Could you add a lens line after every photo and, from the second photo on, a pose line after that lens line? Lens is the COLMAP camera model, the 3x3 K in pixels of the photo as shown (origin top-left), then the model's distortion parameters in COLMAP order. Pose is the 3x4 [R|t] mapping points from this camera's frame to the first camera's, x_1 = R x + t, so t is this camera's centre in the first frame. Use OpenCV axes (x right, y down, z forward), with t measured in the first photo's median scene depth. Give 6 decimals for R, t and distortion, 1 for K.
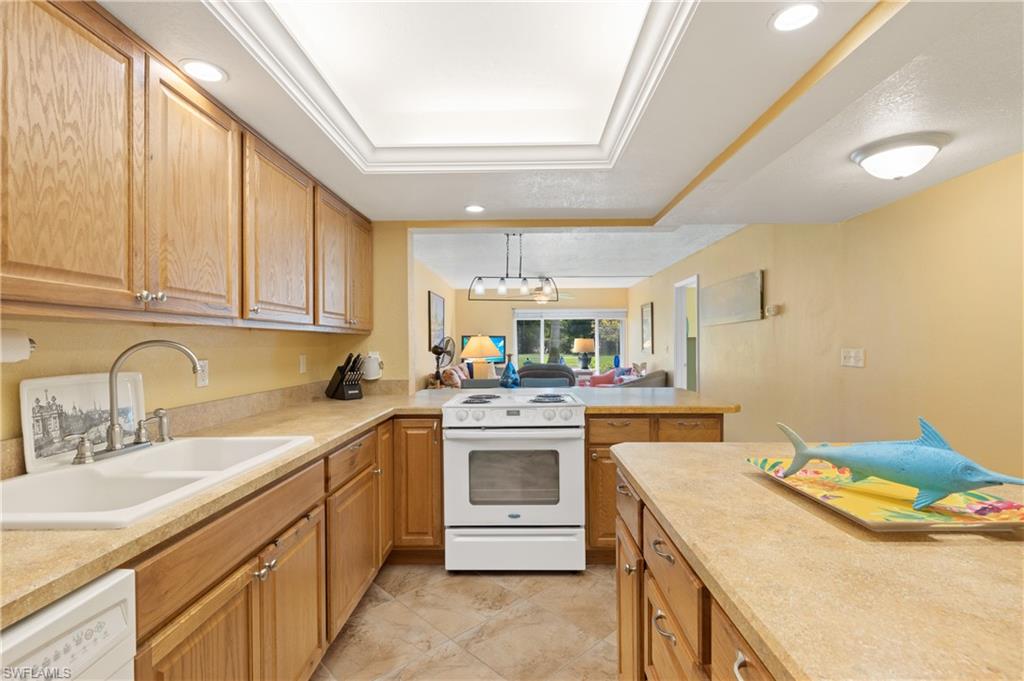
lens RADIAL K [[483.5, 0, 515.8], [0, 483.5, 342.8], [0, 0, 1]] dist [0.000329, 0.000115]
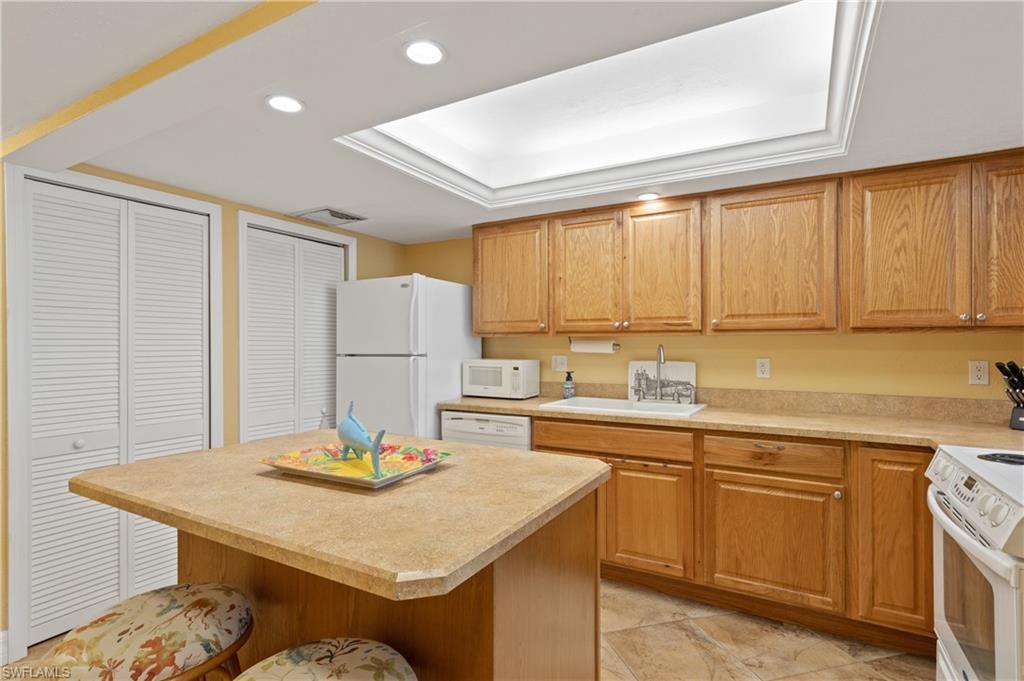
lens RADIAL K [[503.8, 0, 508.8], [0, 503.8, 335.5], [0, 0, 1]] dist [0.003787, -0.000404]
pose [[-0.476161, -0.006937, -0.879331, 1.185562], [0.005699, 0.999924, -0.010974, -0.020995], [0.879340, -0.010237, -0.476085, 1.346925]]
